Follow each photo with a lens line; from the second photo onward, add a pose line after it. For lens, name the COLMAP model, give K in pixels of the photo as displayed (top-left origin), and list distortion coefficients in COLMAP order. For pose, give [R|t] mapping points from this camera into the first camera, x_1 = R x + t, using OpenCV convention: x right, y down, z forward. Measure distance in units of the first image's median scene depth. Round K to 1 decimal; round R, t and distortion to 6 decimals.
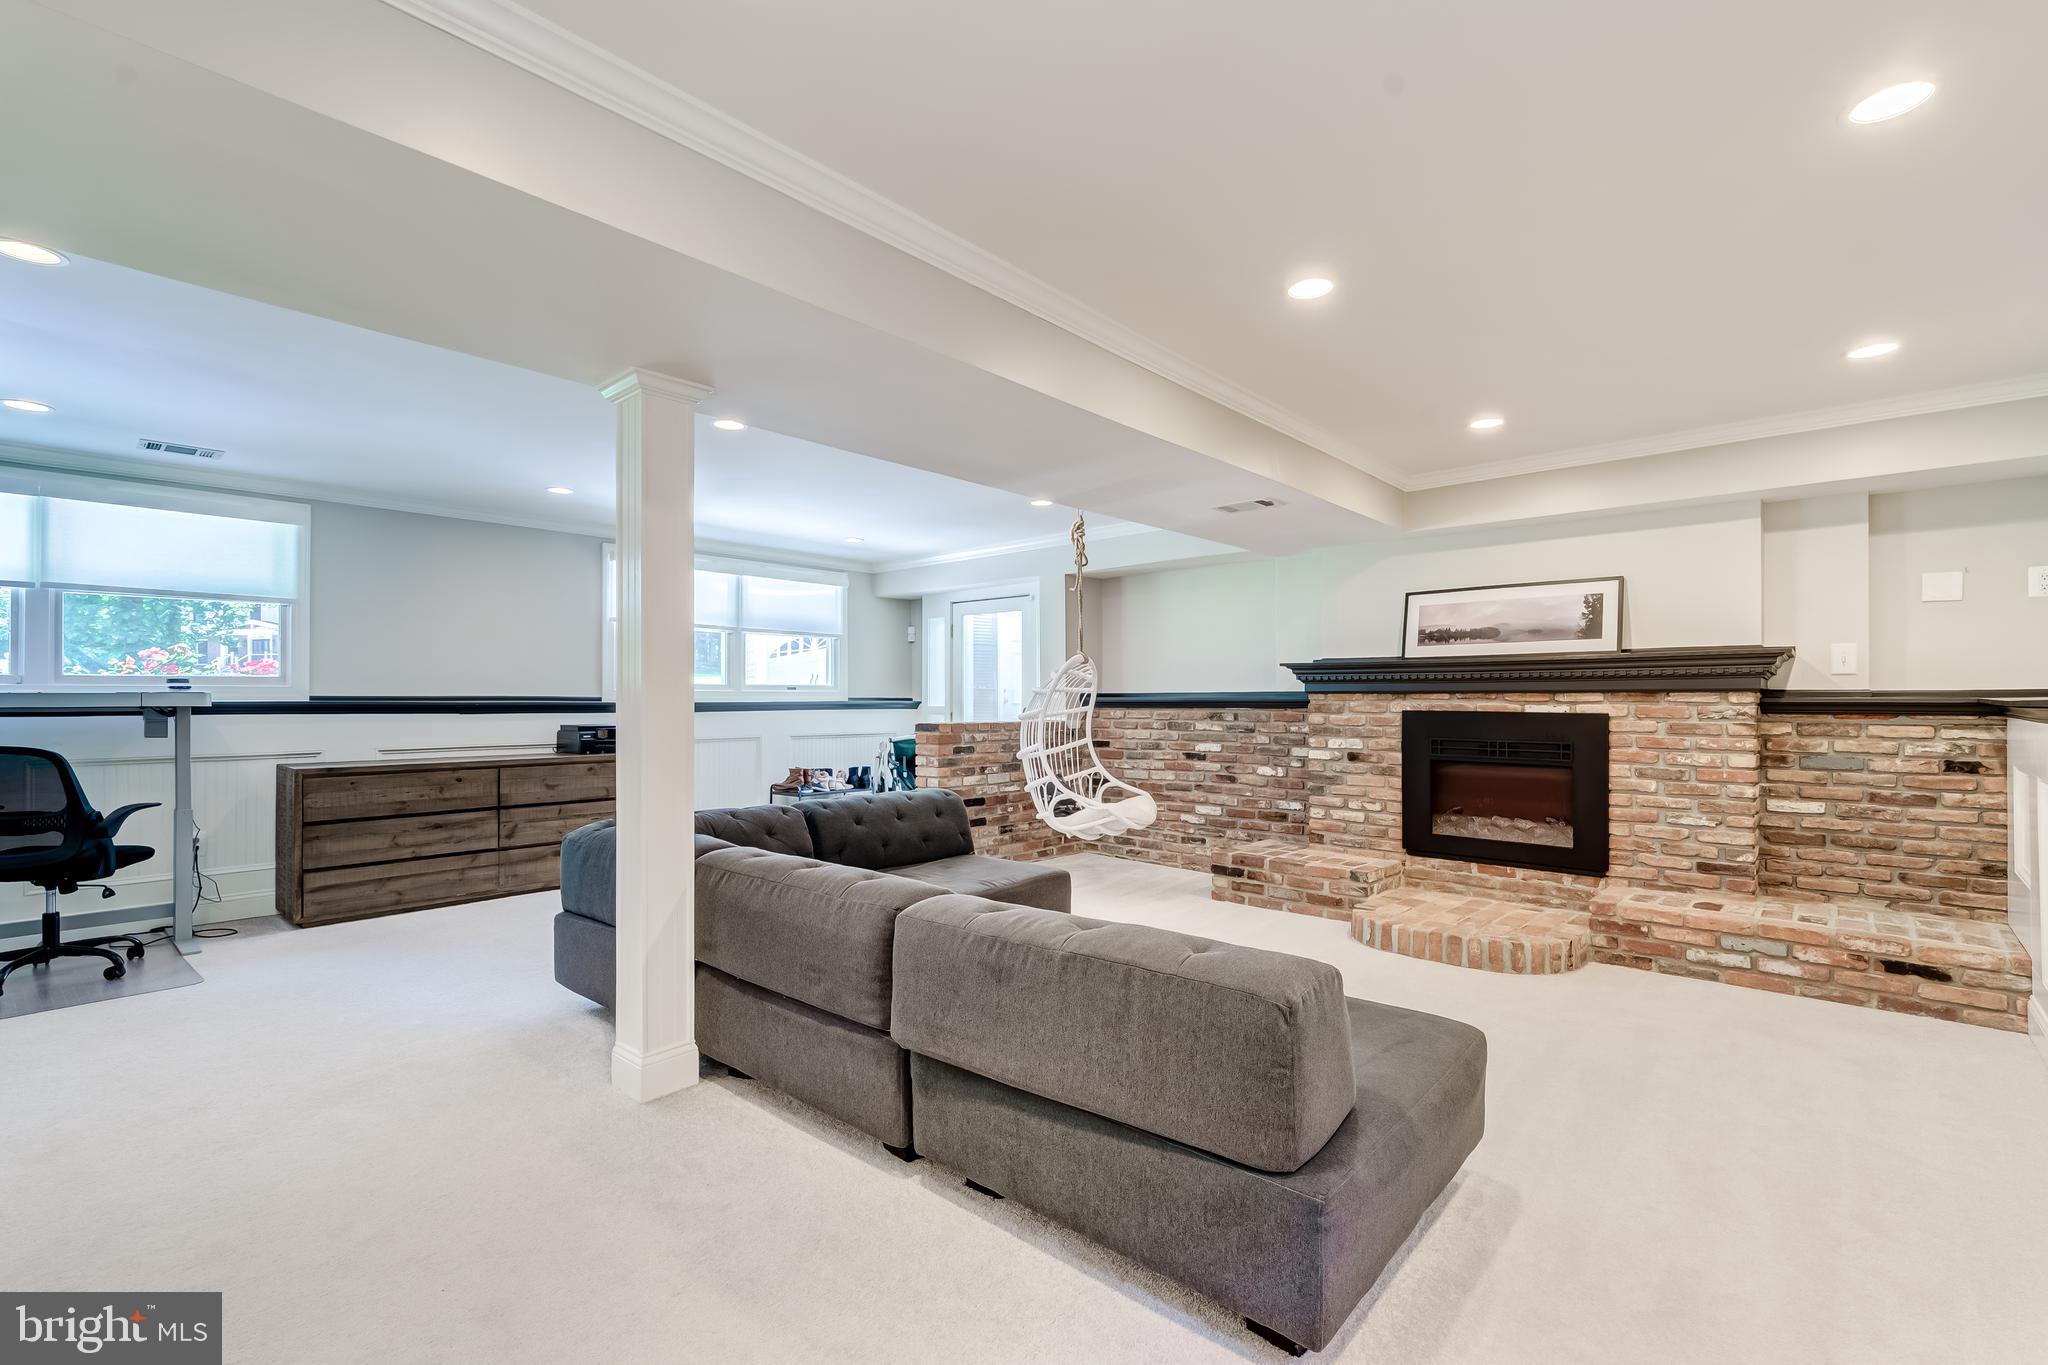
lens RADIAL K [[911.6, 0, 1023.7], [0, 911.6, 689.9], [0, 0, 1]] dist [-0.001172, -0.000450]
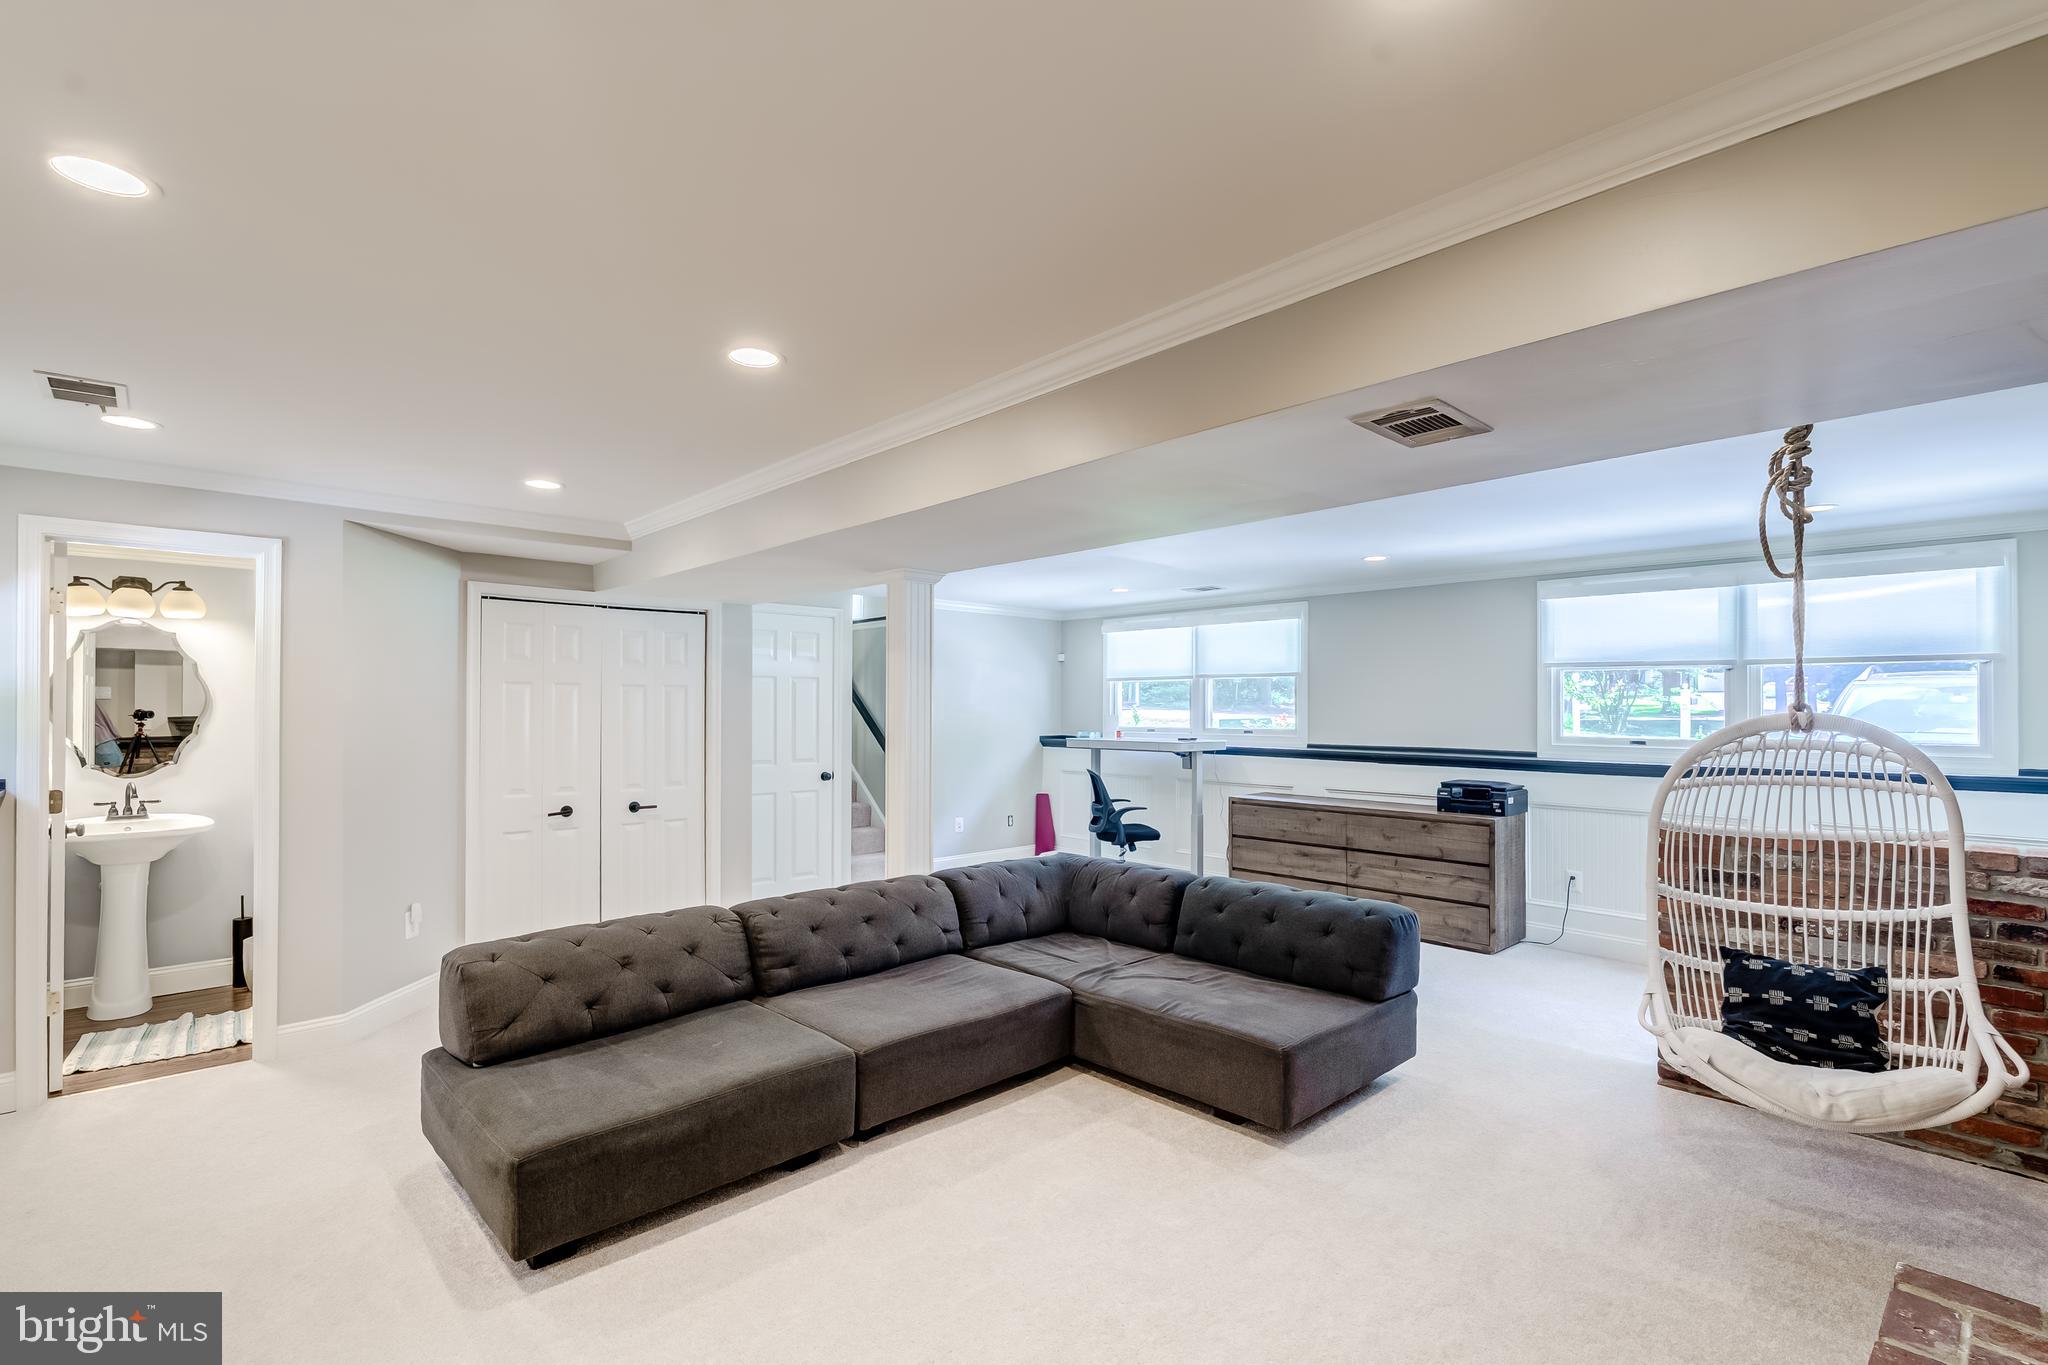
lens RADIAL K [[921.5, 0, 1035.0], [0, 921.5, 686.4], [0, 0, 1]] dist [-0.001938, -0.000268]
pose [[-0.088778, -0.026368, -0.995702, 0.623422], [0.004921, 0.999626, -0.026911, -0.044957], [0.996039, -0.007289, -0.088615, 0.730369]]
